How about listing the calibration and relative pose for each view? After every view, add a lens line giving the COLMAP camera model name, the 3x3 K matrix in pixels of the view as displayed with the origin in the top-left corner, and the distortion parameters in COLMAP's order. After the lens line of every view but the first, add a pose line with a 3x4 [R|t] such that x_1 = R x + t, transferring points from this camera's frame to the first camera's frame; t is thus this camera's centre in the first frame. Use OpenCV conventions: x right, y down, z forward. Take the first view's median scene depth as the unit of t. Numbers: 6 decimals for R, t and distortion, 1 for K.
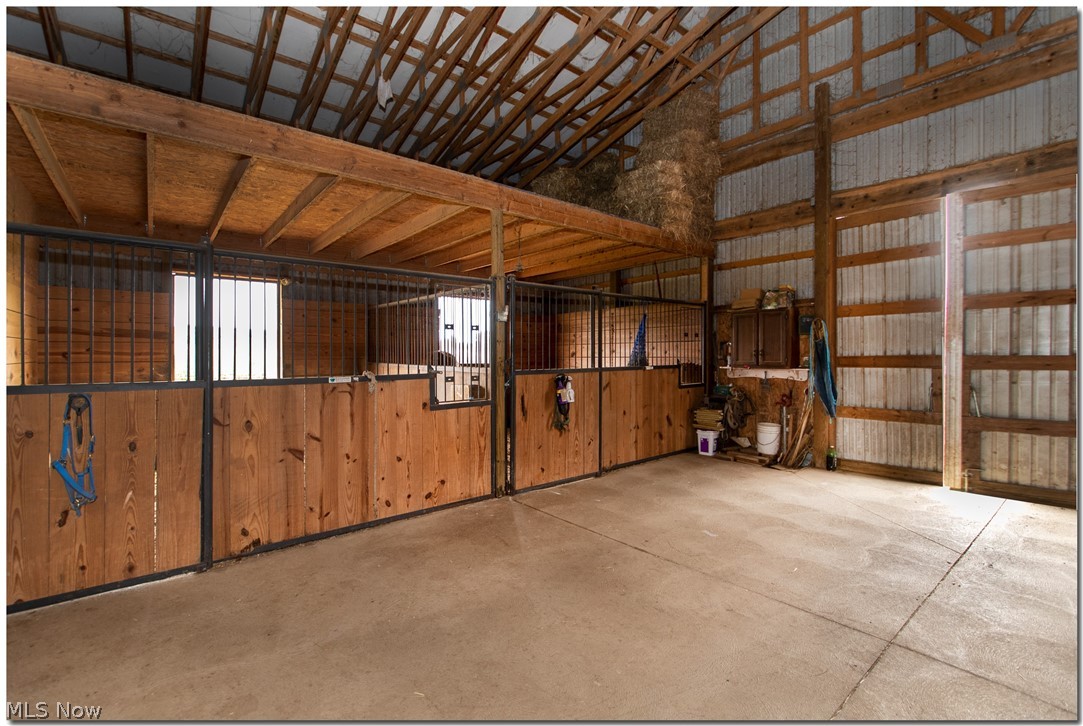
lens RADIAL K [[484.2, 0, 541.5], [0, 484.2, 363.0], [0, 0, 1]] dist [-0.002241, -0.000131]
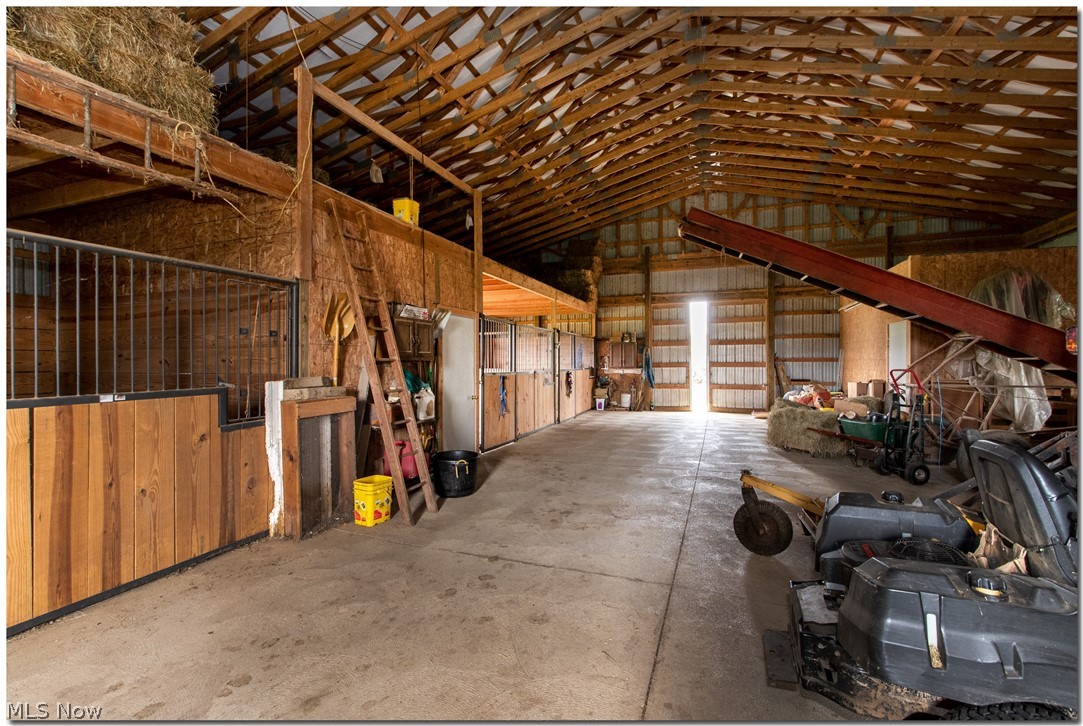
lens RADIAL K [[471.9, 0, 541.5], [0, 471.9, 363.0], [0, 0, 1]] dist [0.133326, -0.000023]
pose [[0.891640, -0.012828, 0.452564, -0.822749], [0.017480, 0.999829, -0.006099, -0.007160], [-0.452408, 0.013349, 0.891711, -0.729244]]
